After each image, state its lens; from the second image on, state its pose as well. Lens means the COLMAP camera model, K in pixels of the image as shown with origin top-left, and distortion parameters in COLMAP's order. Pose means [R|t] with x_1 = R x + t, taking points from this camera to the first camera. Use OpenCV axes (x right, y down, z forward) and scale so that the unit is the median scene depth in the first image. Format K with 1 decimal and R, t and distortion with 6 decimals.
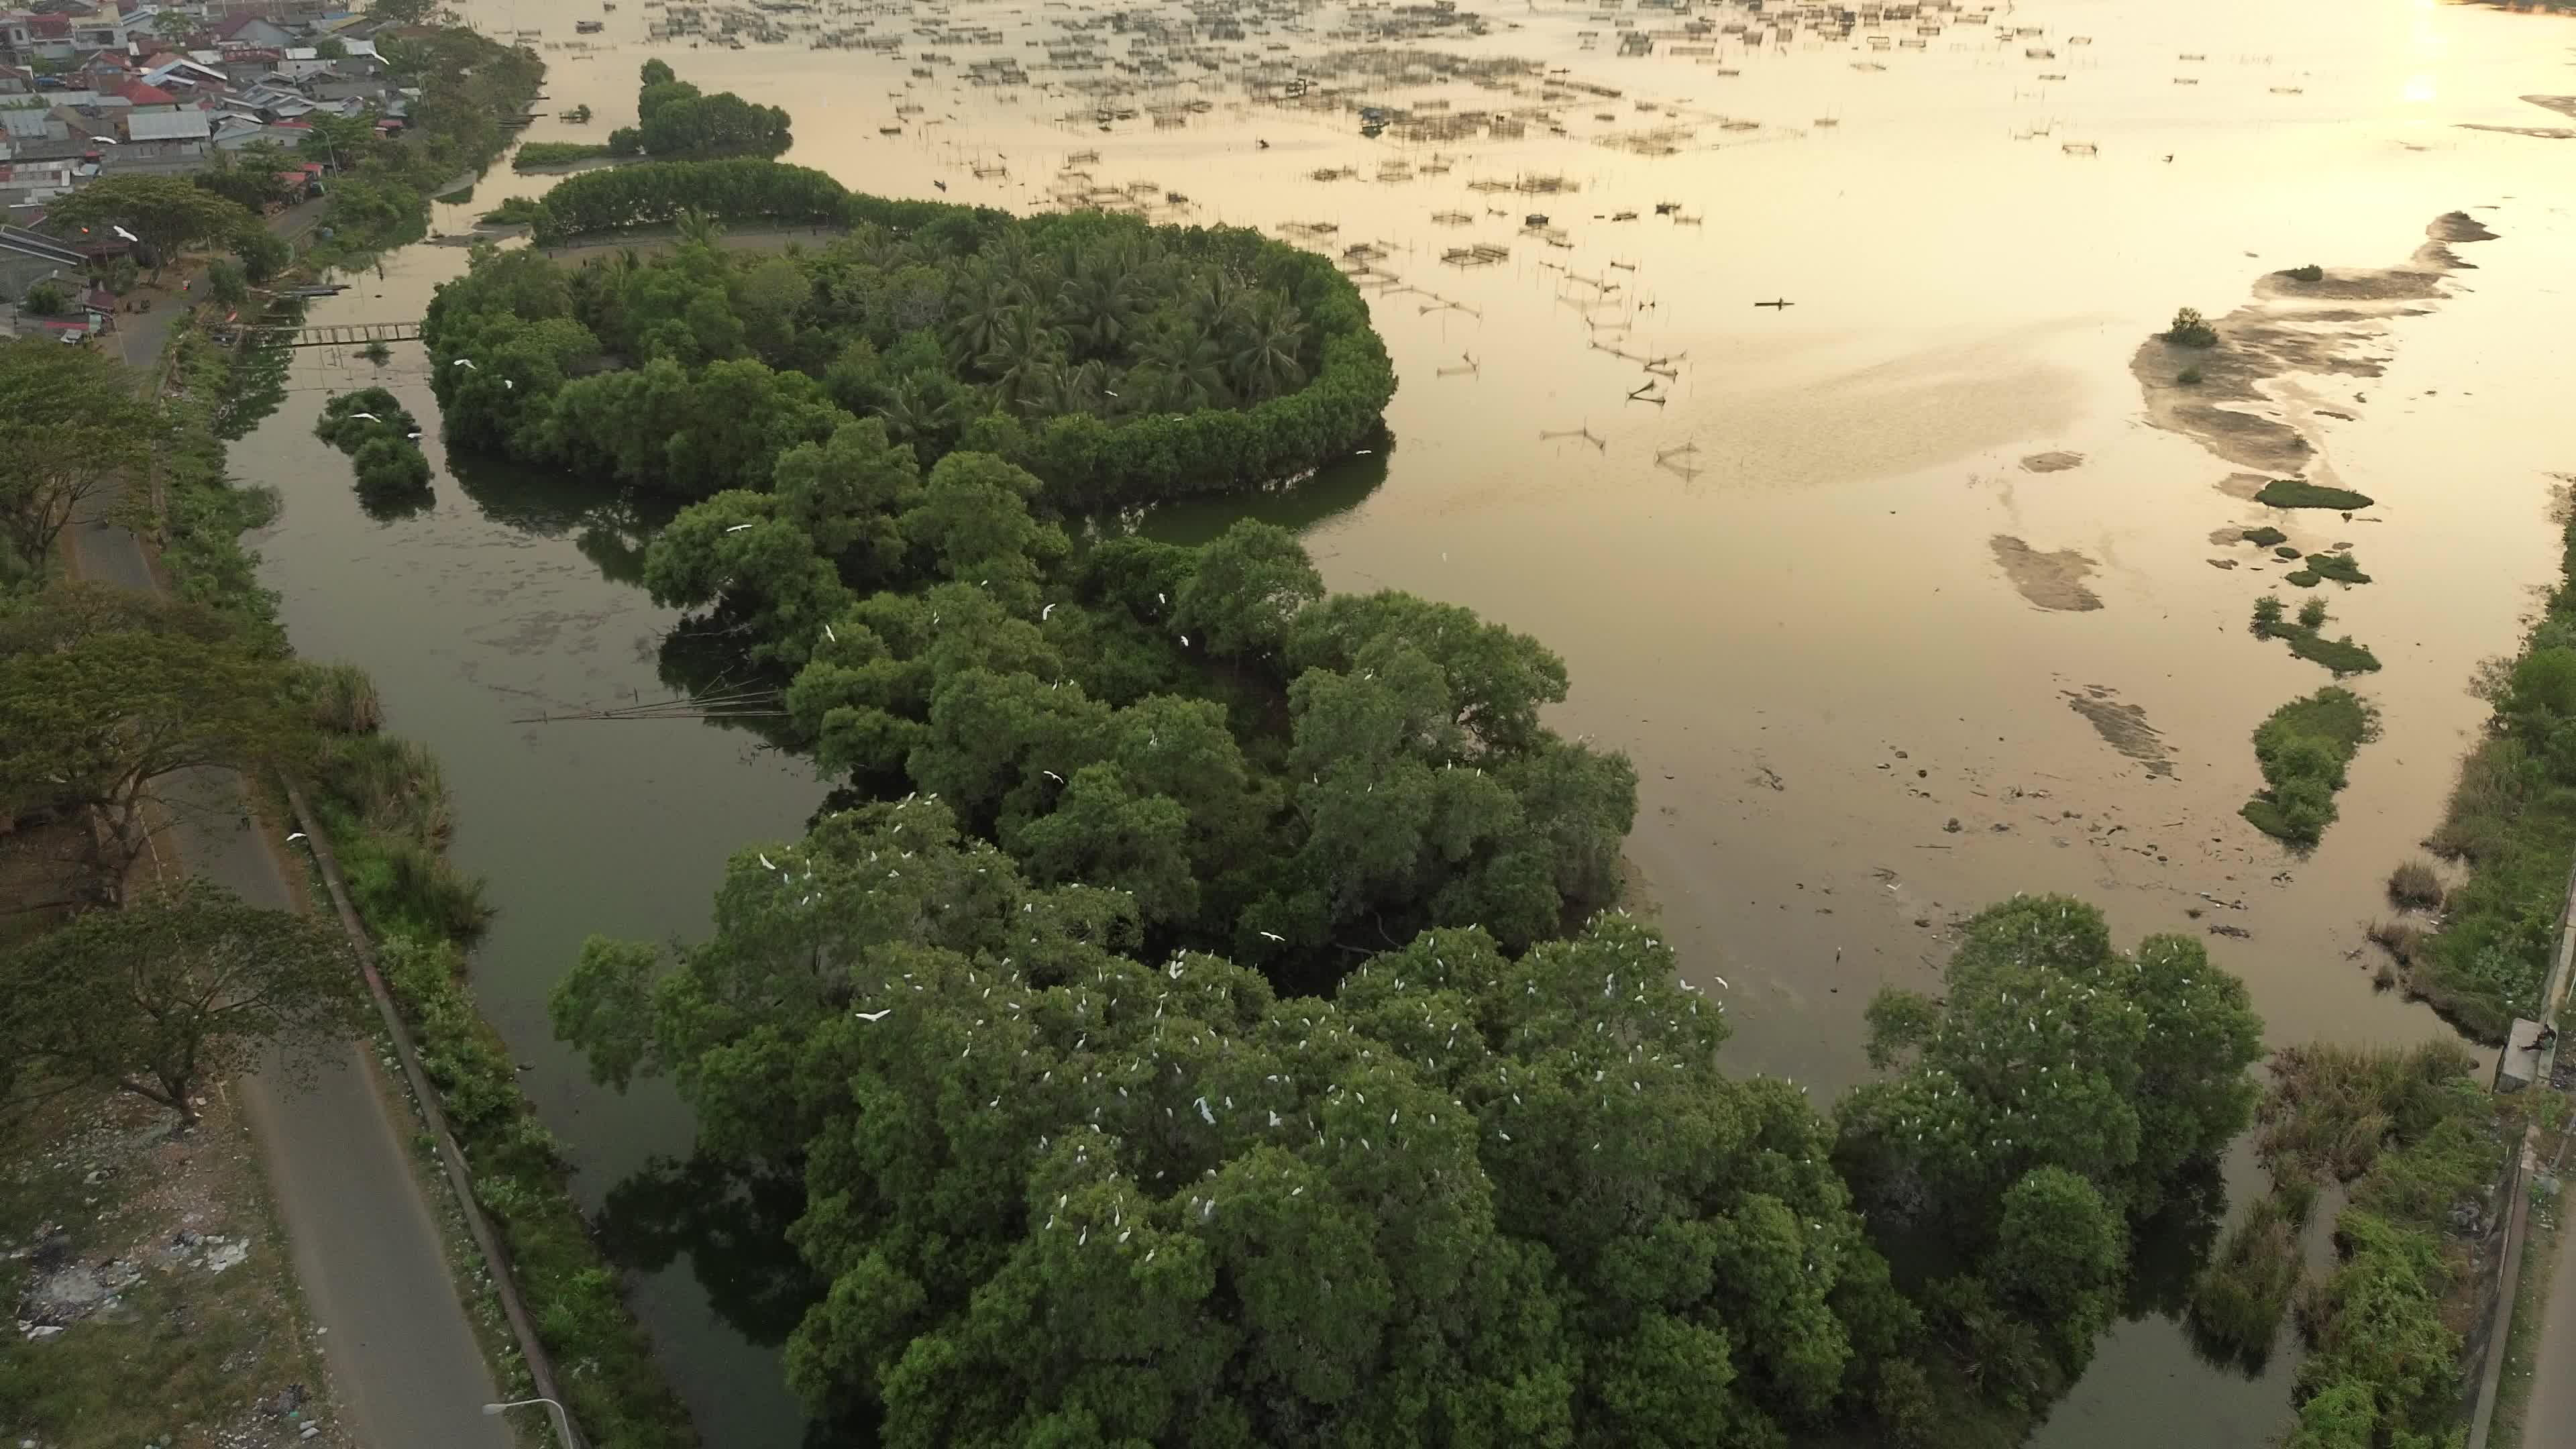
lens RADIAL K [[1909.5, 0, 1282.5], [0, 1909.5, 732.4], [0, 0, 1]] dist [0.062352, -0.058474]
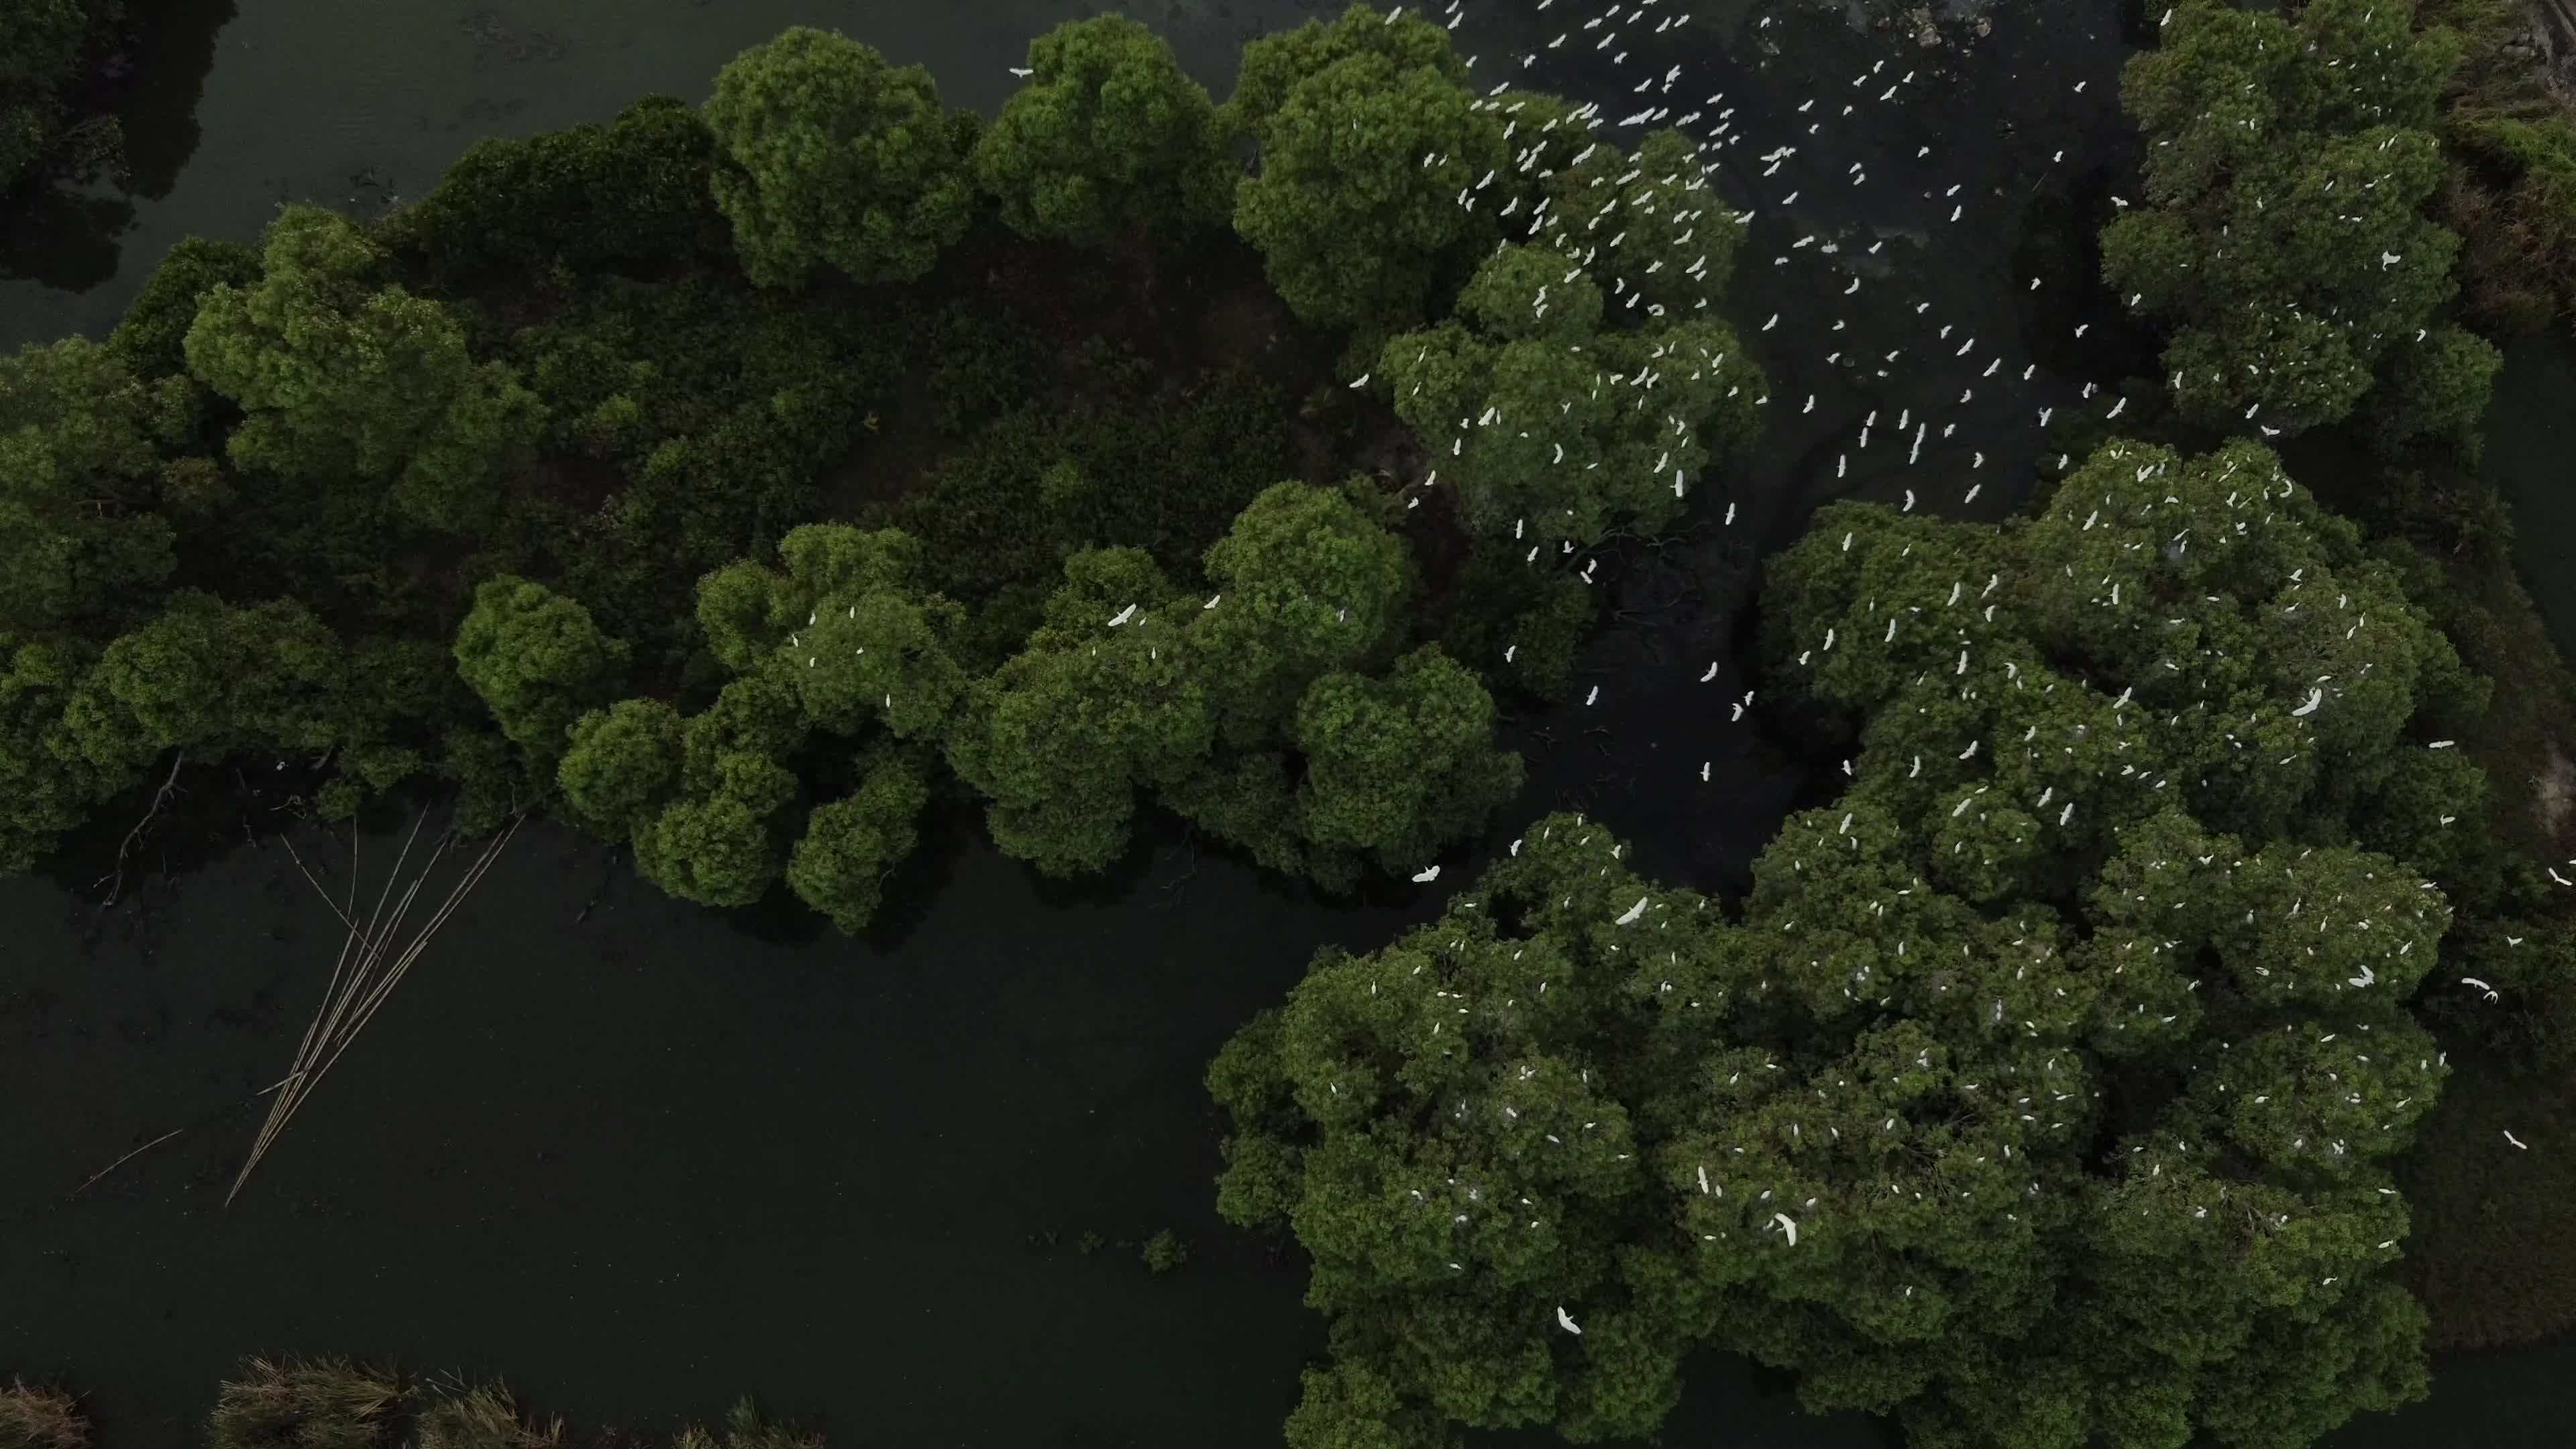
lens RADIAL K [[1909.5, 0, 1287.2], [0, 1909.5, 725.2], [0, 0, 1]] dist [0.062352, -0.058474]
pose [[0.598472, -0.773994, 0.206794, -0.229339], [0.363980, 0.492632, 0.790463, -0.483676], [-0.713687, -0.397802, 0.576545, 0.517429]]
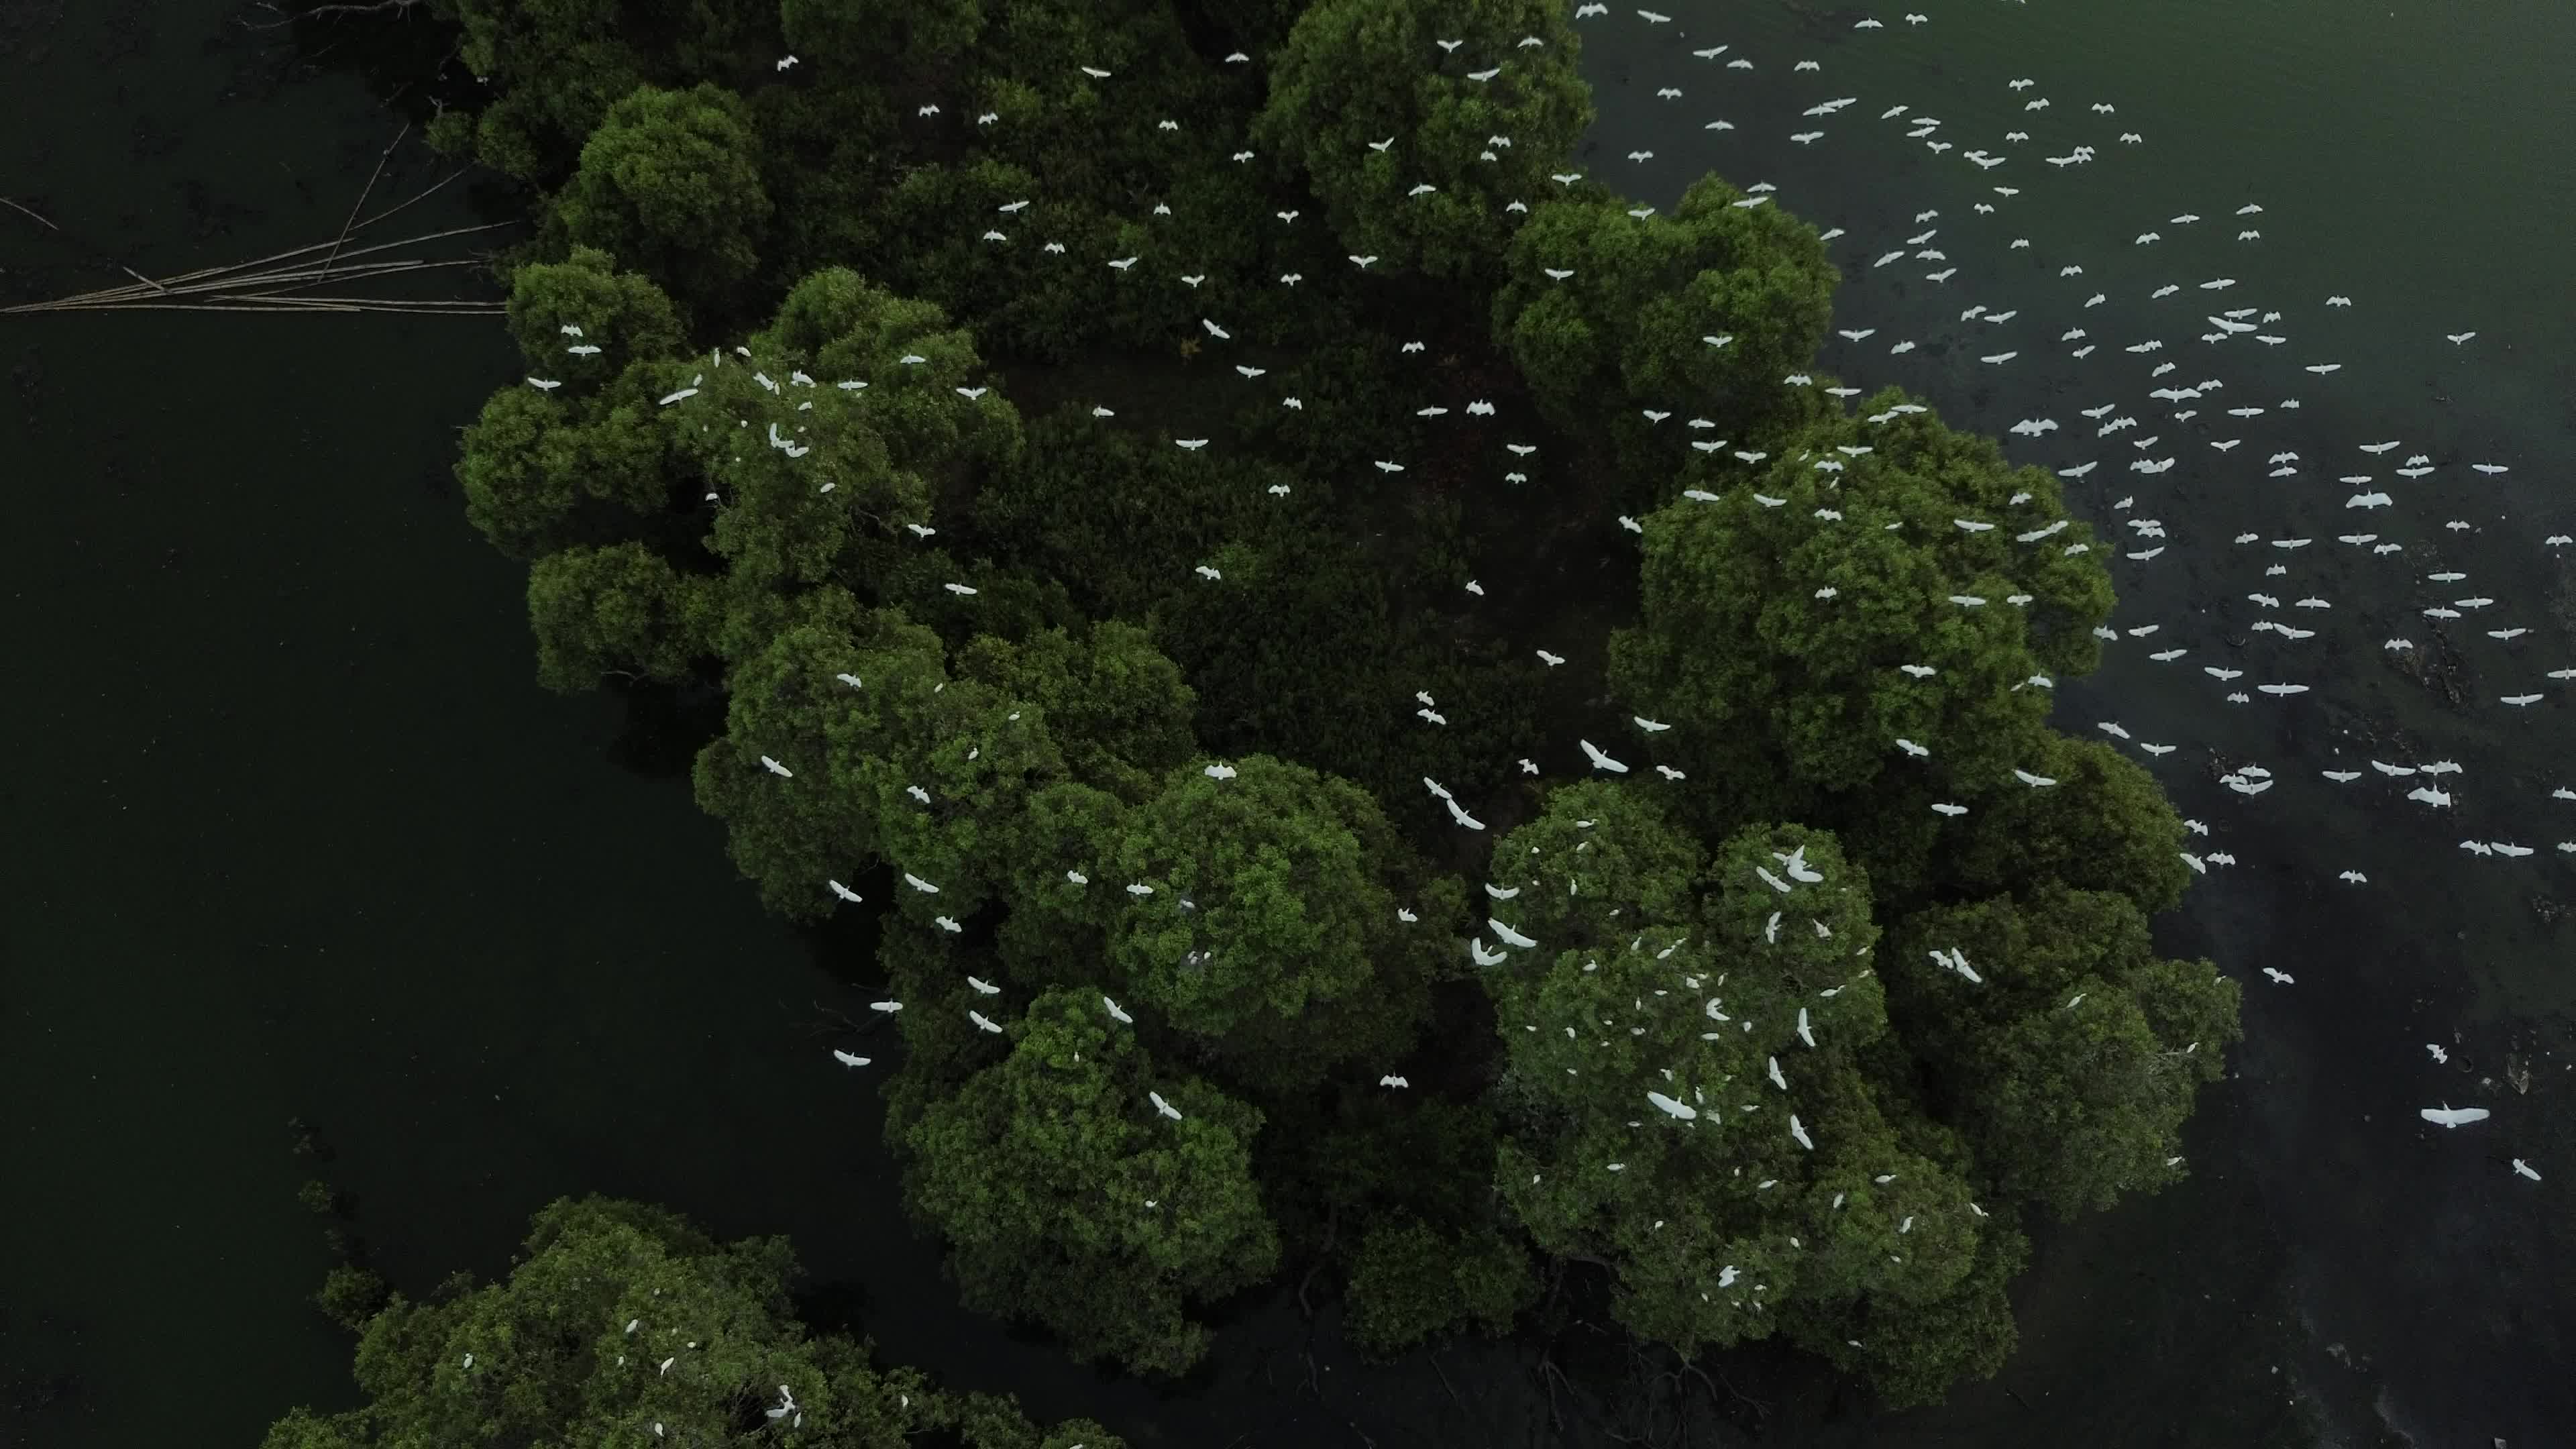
lens RADIAL K [[1909.5, 0, 1275.4], [0, 1909.5, 726.1], [0, 0, 1]] dist [0.062352, -0.058474]
pose [[0.997099, 0.065644, -0.038540, -0.029112], [-0.024741, 0.758282, 0.651457, -0.297596], [0.071989, -0.648613, 0.757706, 0.610144]]
